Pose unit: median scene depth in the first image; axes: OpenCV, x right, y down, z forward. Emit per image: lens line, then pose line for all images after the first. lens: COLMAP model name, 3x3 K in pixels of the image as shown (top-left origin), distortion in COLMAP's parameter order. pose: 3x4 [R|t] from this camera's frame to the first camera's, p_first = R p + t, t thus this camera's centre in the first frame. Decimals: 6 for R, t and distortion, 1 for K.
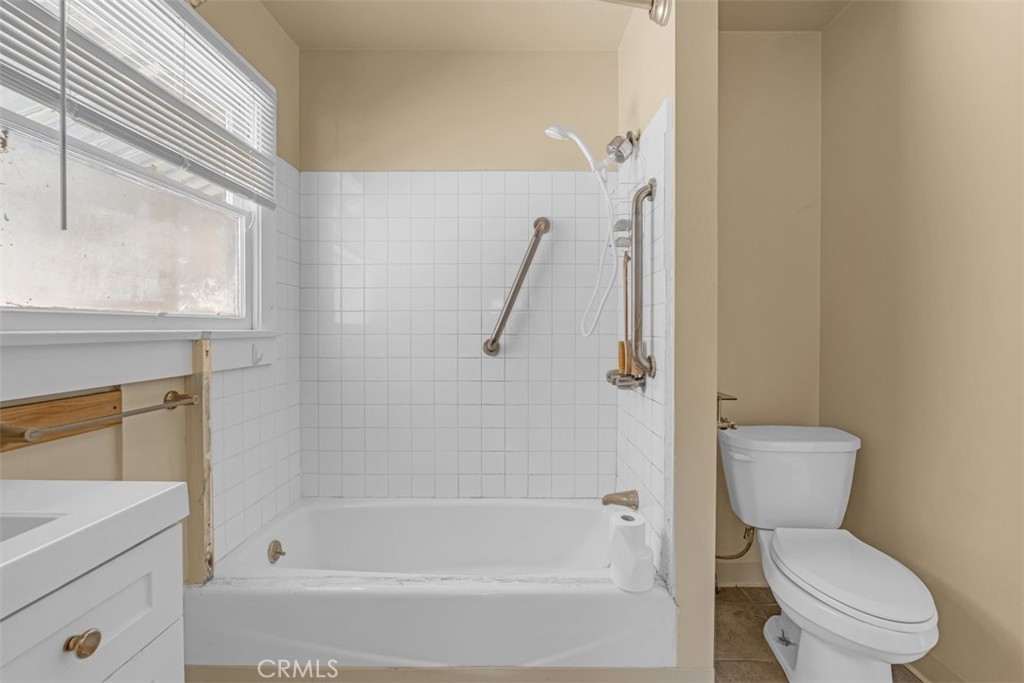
lens RADIAL K [[458.5, 0, 513.6], [0, 458.5, 333.5], [0, 0, 1]] dist [-0.001337, -0.000385]
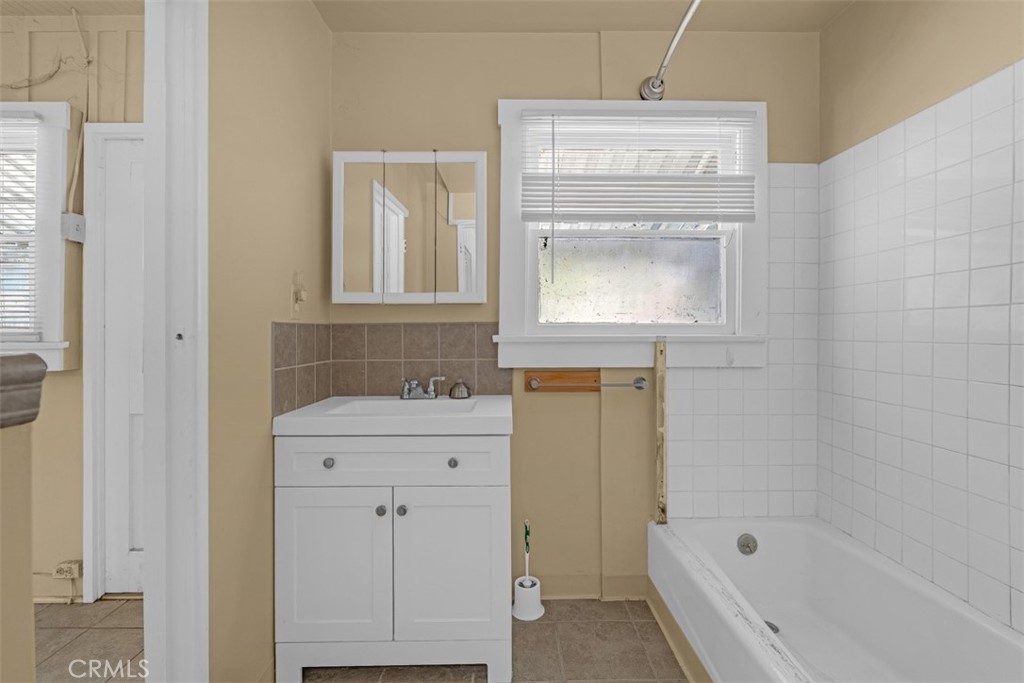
lens RADIAL K [[453.5, 0, 512.2], [0, 453.5, 339.1], [0, 0, 1]] dist [-0.001029, -0.000292]
pose [[0.040666, 0.016150, -0.999042, 0.624260], [-0.013606, 0.999786, 0.015608, -0.009826], [0.999080, 0.012958, 0.040877, 0.510040]]
